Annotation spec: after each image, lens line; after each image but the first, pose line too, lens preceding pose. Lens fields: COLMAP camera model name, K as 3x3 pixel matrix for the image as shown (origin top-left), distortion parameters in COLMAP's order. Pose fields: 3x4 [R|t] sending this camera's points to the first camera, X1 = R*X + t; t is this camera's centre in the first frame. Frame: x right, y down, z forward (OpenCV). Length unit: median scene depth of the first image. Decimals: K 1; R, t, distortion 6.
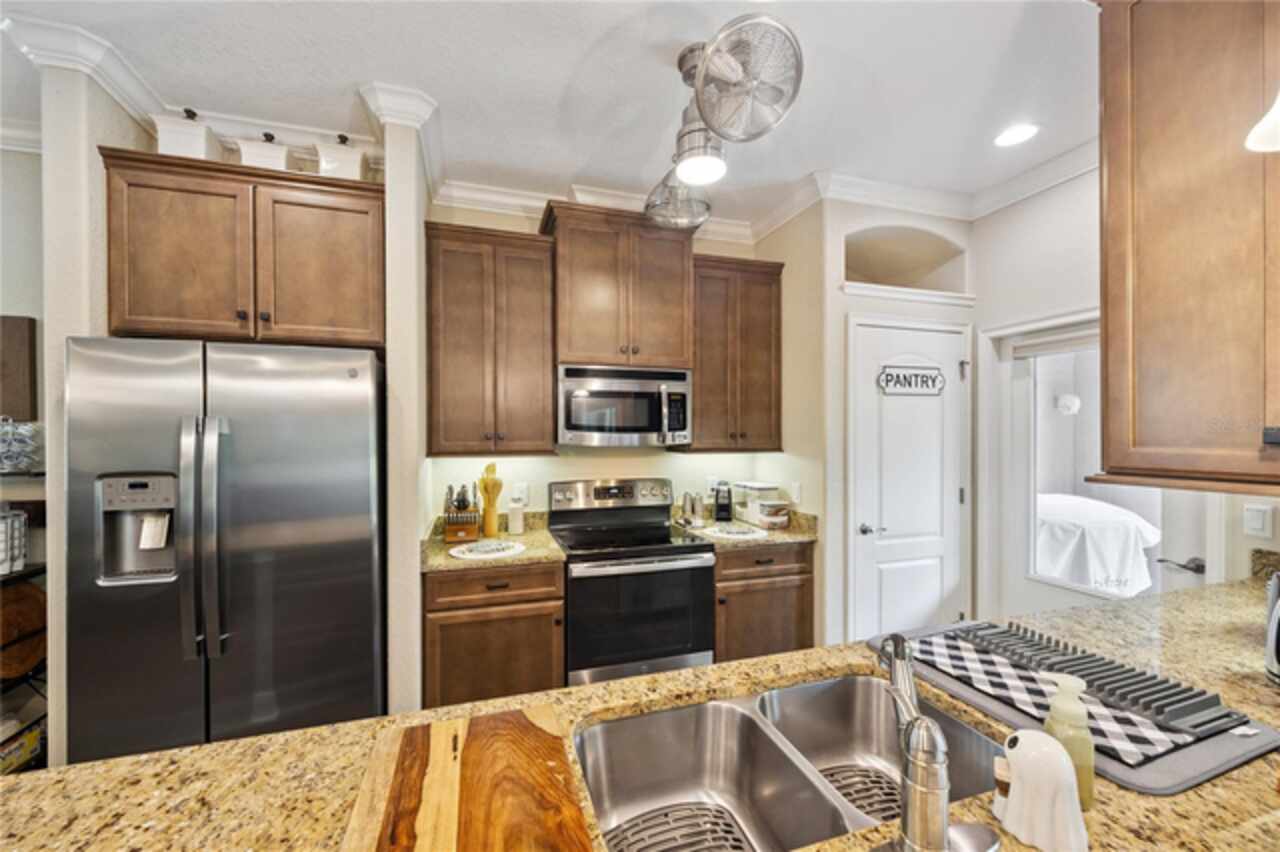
lens RADIAL K [[492.0, 0, 640.5], [0, 492.0, 439.0], [0, 0, 1]] dist [-0.009668, -0.000162]
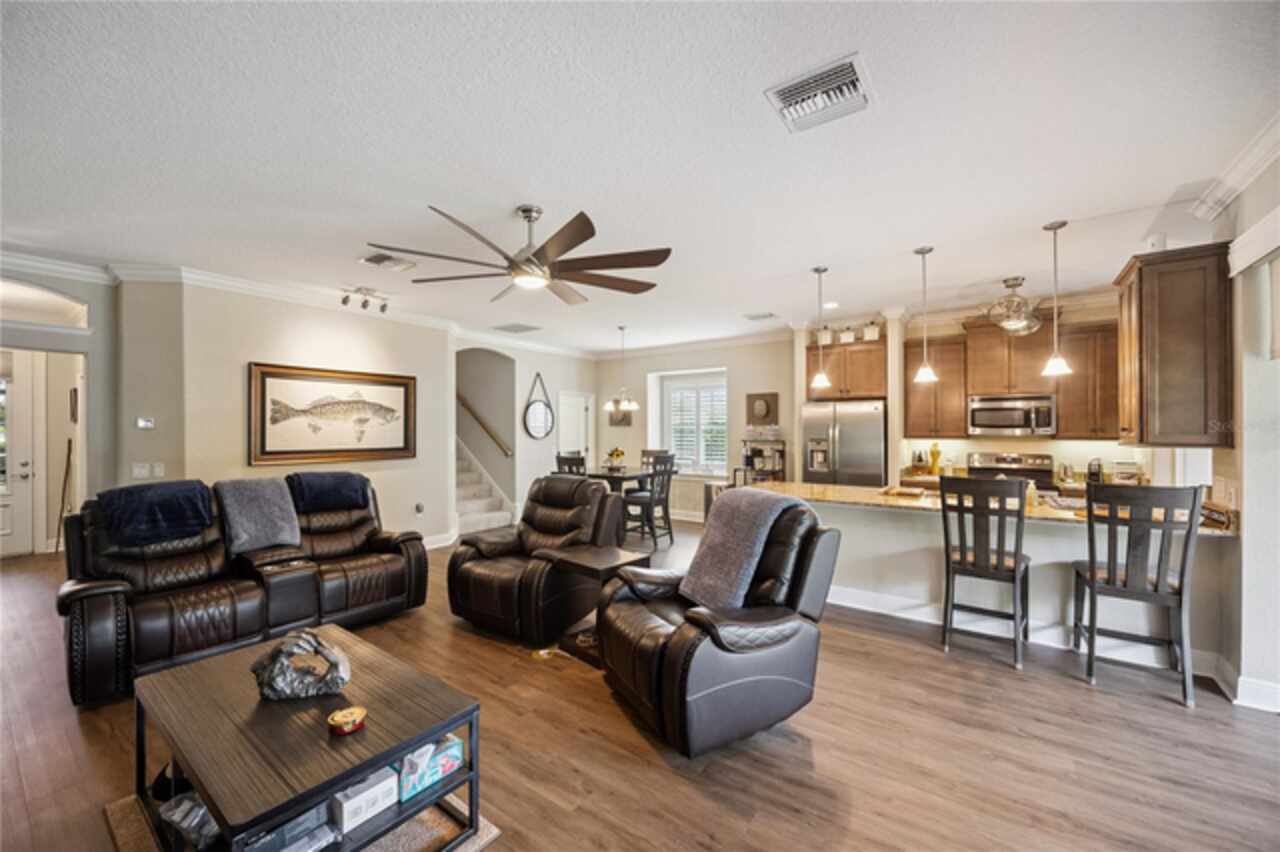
lens RADIAL K [[492.0, 0, 631.0], [0, 492.0, 434.6], [0, 0, 1]] dist [-0.009668, -0.000162]
pose [[0.579081, 0.009546, -0.815214, 0.718565], [-0.006406, 0.999954, 0.007159, 0.008235], [0.815245, 0.001077, 0.579116, -1.419807]]
